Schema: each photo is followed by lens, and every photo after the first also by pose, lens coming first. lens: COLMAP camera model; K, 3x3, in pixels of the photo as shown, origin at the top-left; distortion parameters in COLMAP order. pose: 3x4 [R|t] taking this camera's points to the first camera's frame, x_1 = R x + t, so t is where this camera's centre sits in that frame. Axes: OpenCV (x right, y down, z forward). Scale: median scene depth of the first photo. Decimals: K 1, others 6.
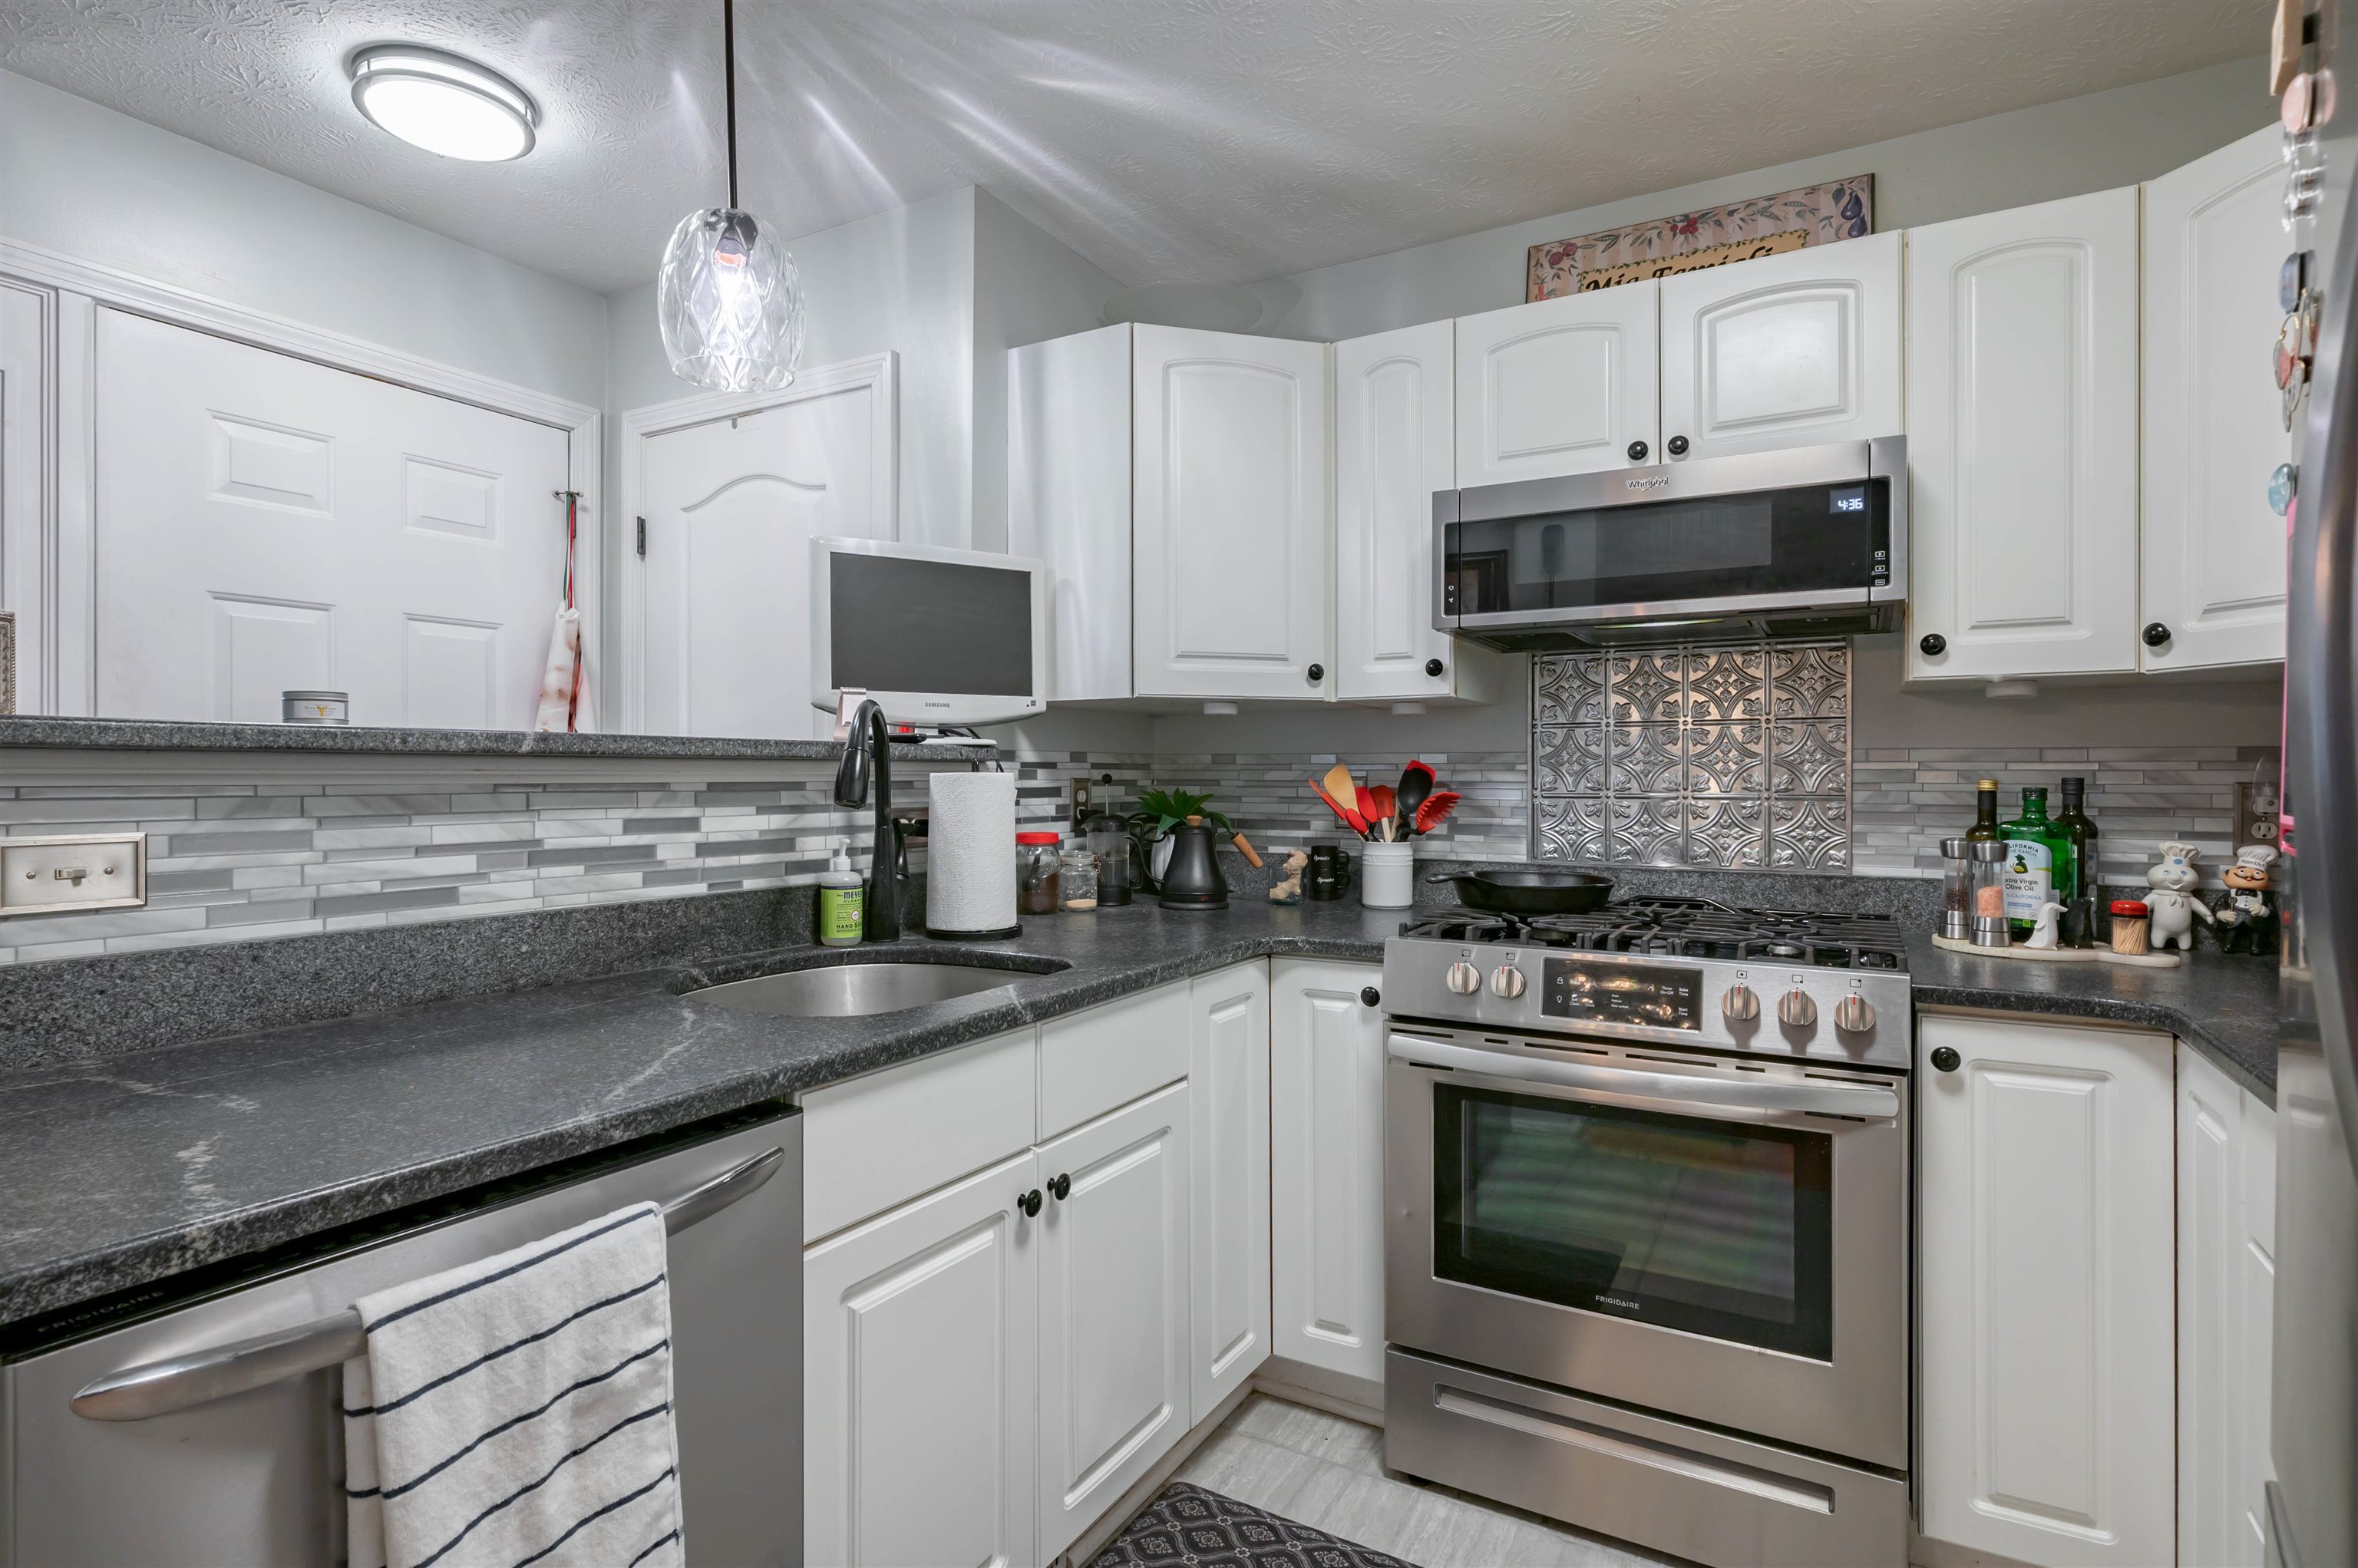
lens RADIAL K [[1141.9, 0, 1187.8], [0, 1141.9, 782.3], [0, 0, 1]] dist [0.008259, 0.002543]
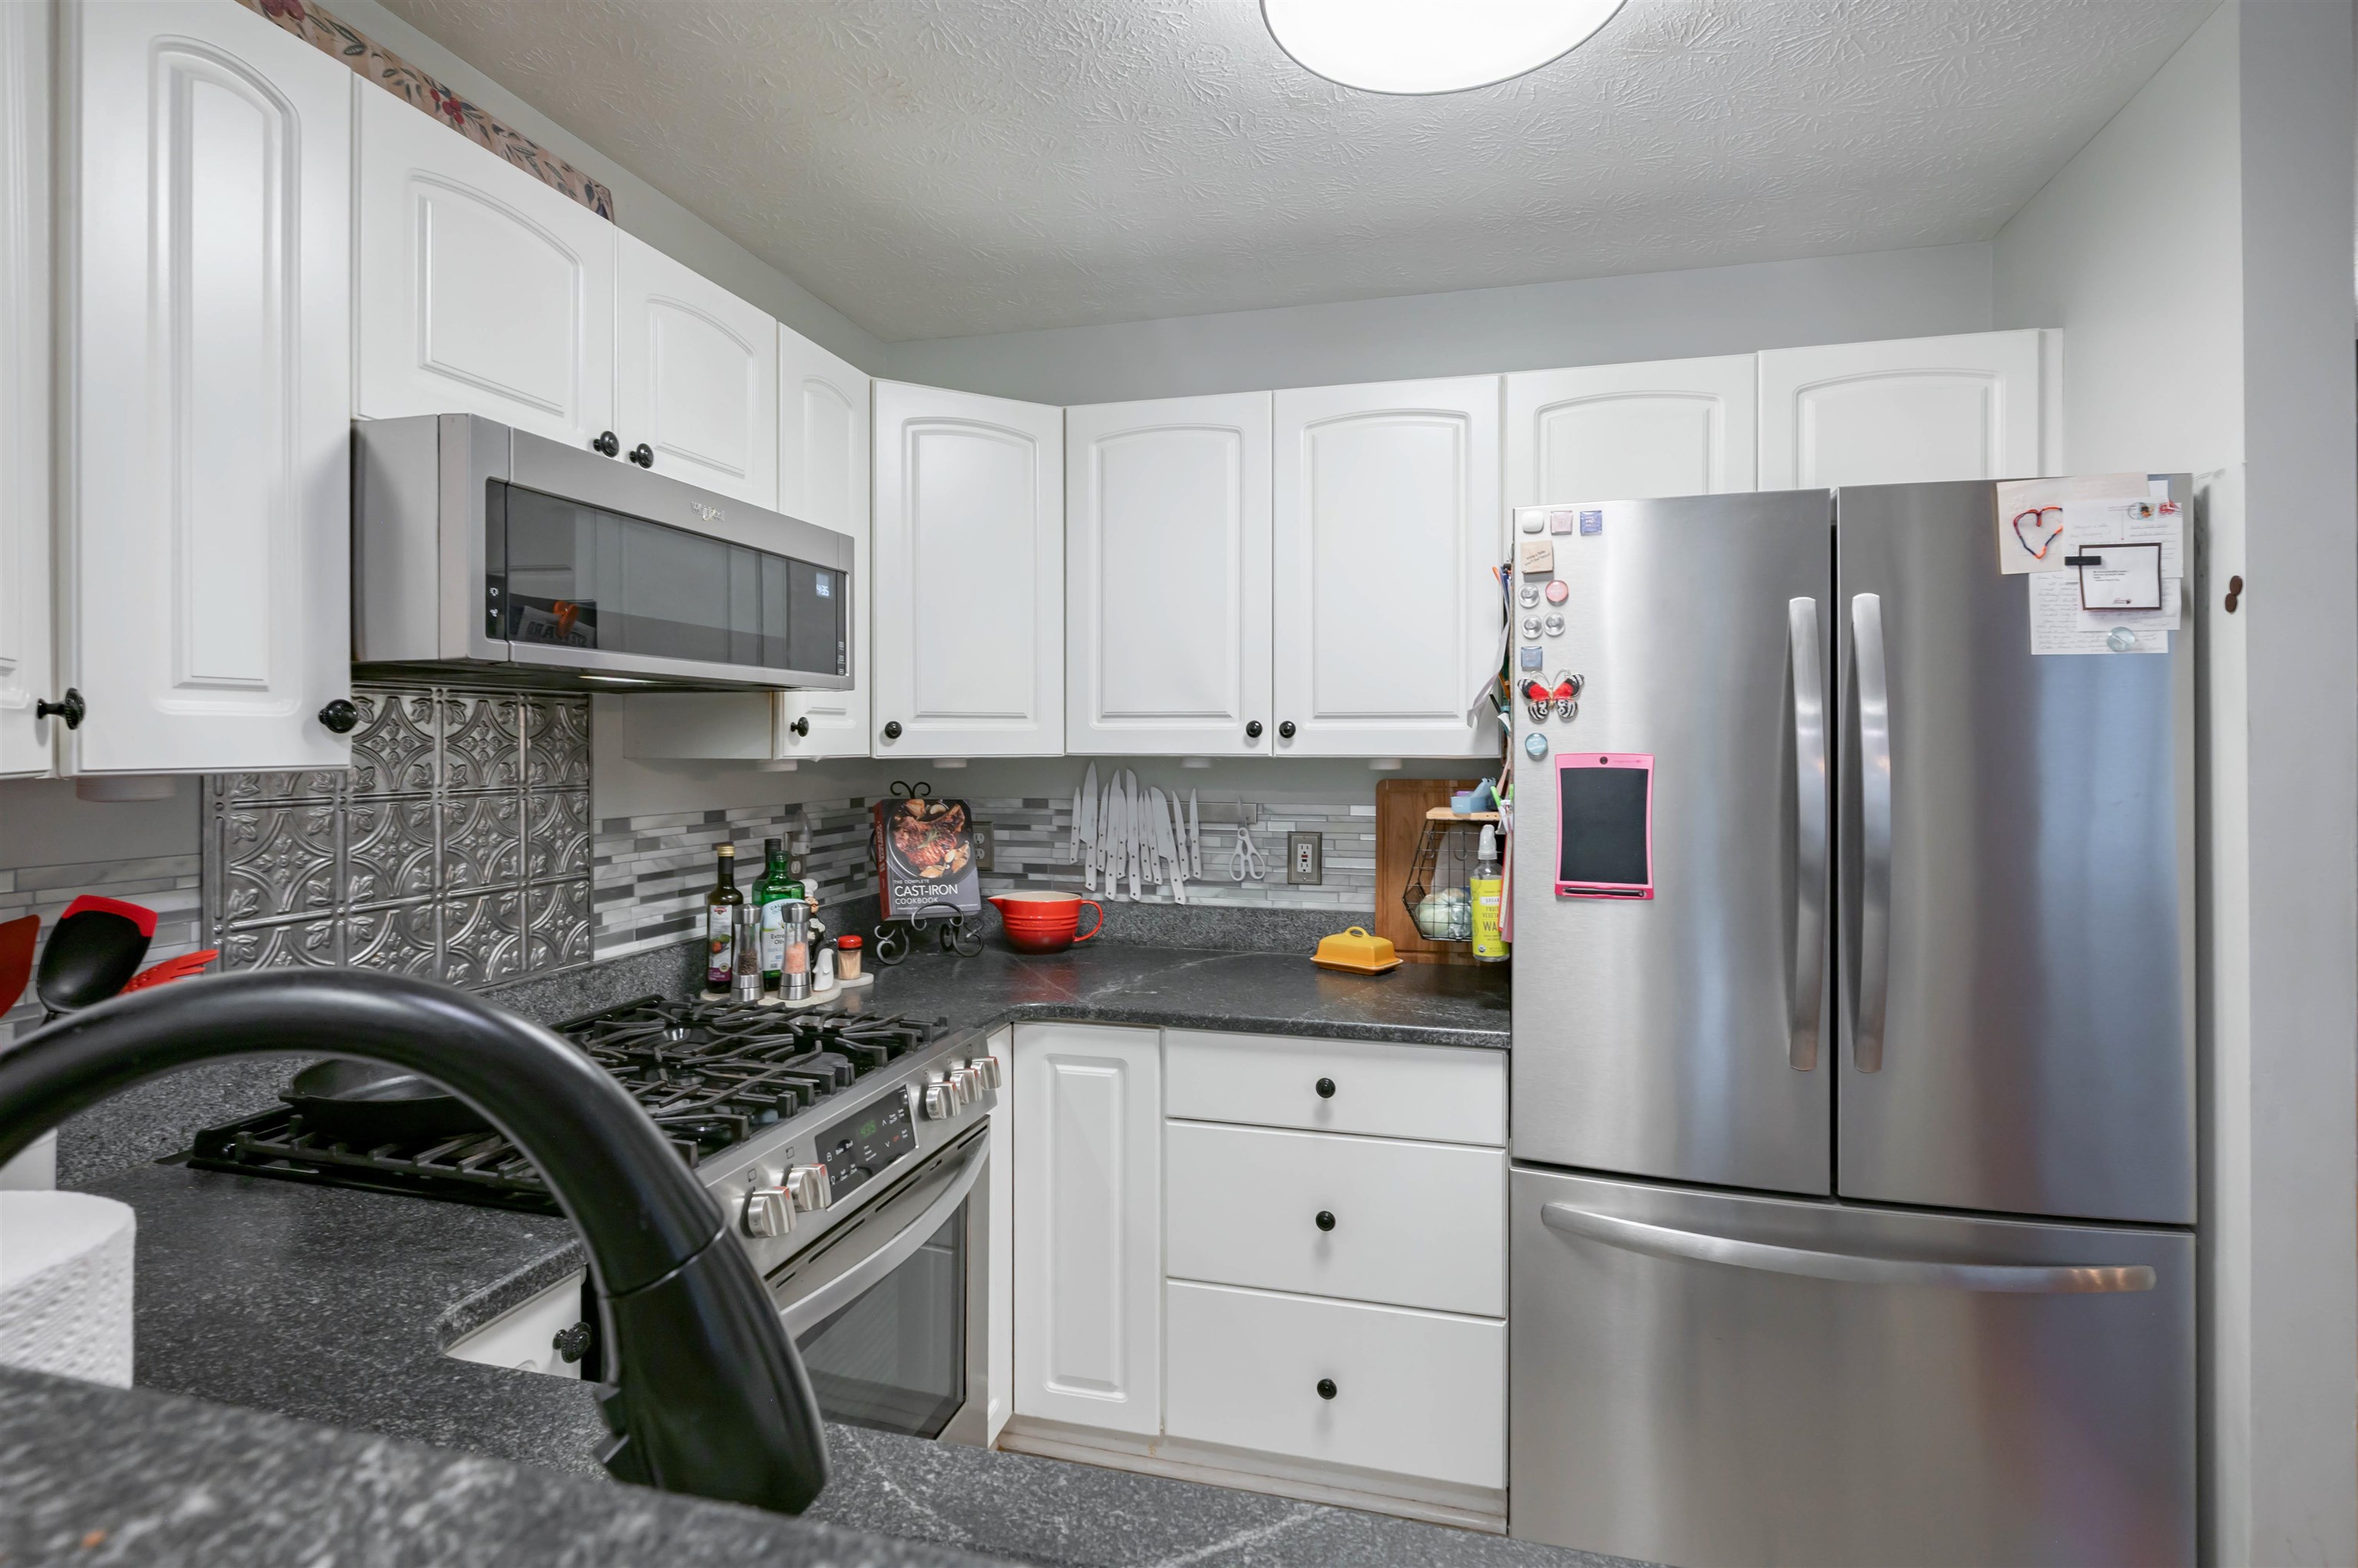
lens RADIAL K [[1141.9, 0, 1181.3], [0, 1141.9, 734.7], [0, 0, 1]] dist [0.008259, 0.002543]
pose [[-0.255823, 0.002619, 0.966720, -0.466506], [0.003164, 0.999993, -0.001872, -0.108500], [-0.966719, 0.002580, -0.255829, 0.920232]]
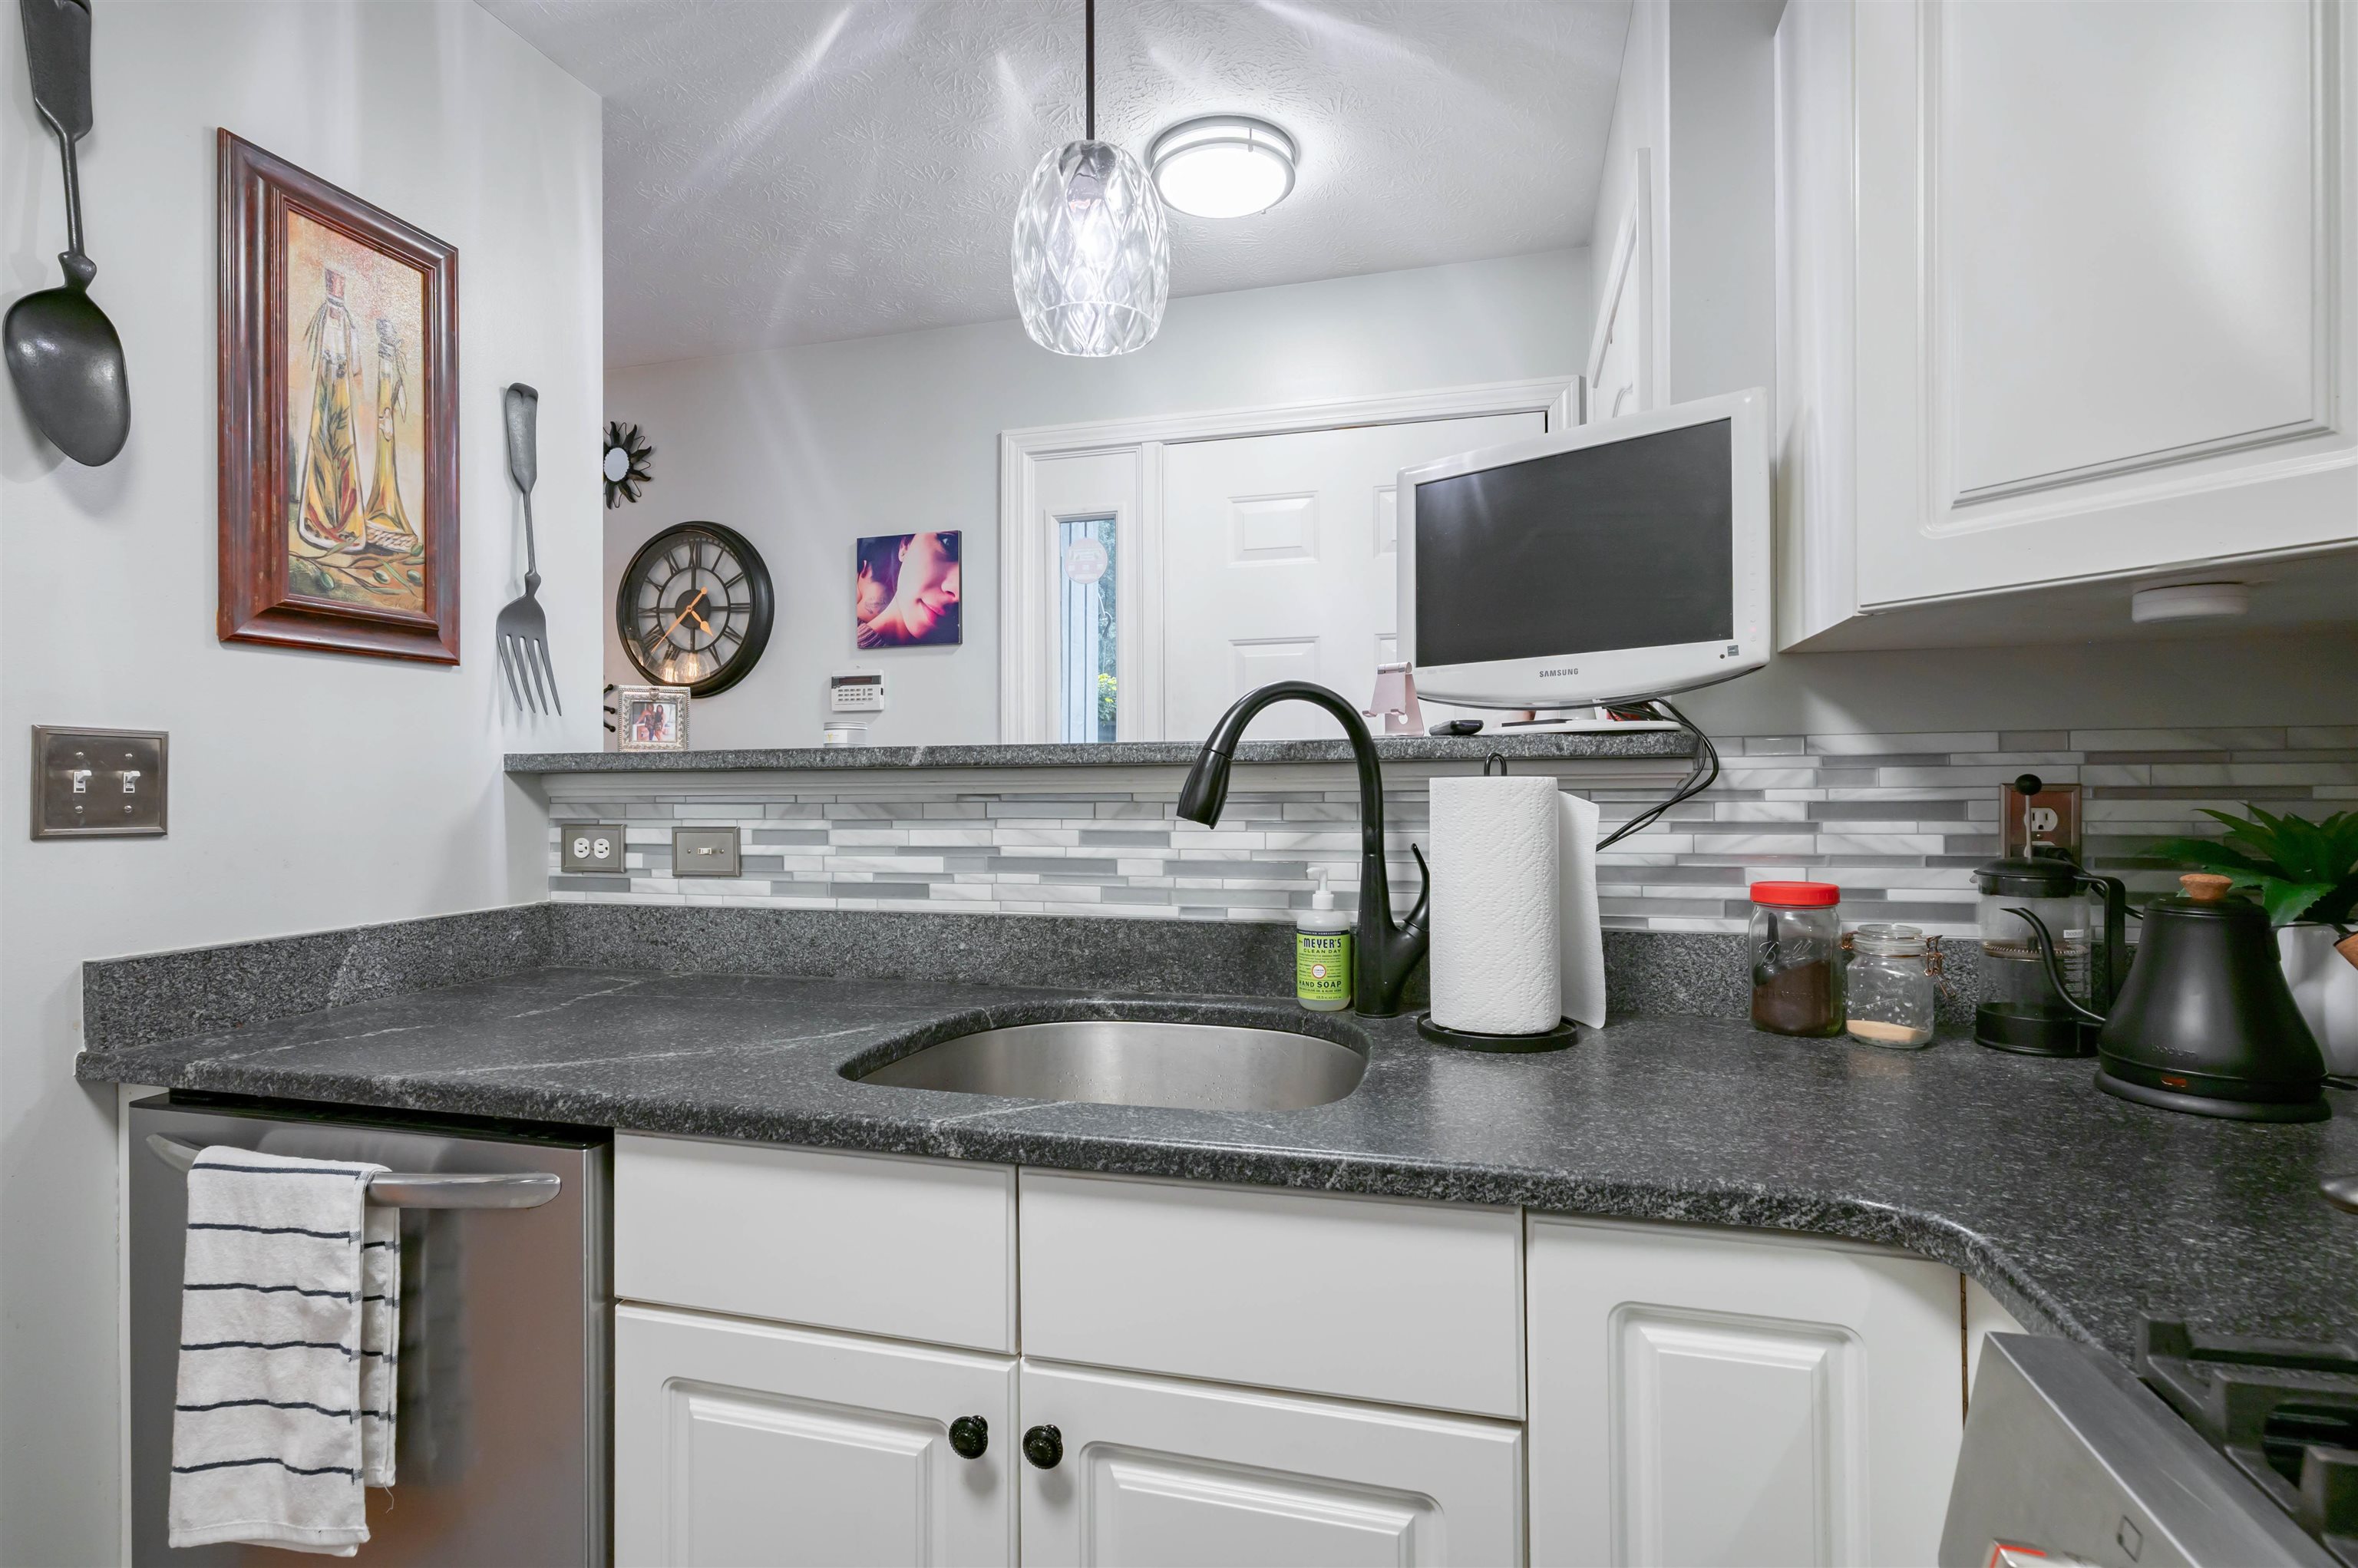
lens RADIAL K [[1141.9, 0, 1175.7], [0, 1141.9, 771.4], [0, 0, 1]] dist [0.008259, 0.002543]
pose [[0.252915, -0.014176, -0.967385, 0.423576], [0.002512, 0.999899, -0.013996, -0.003672], [0.967485, 0.001110, 0.252925, 0.748715]]
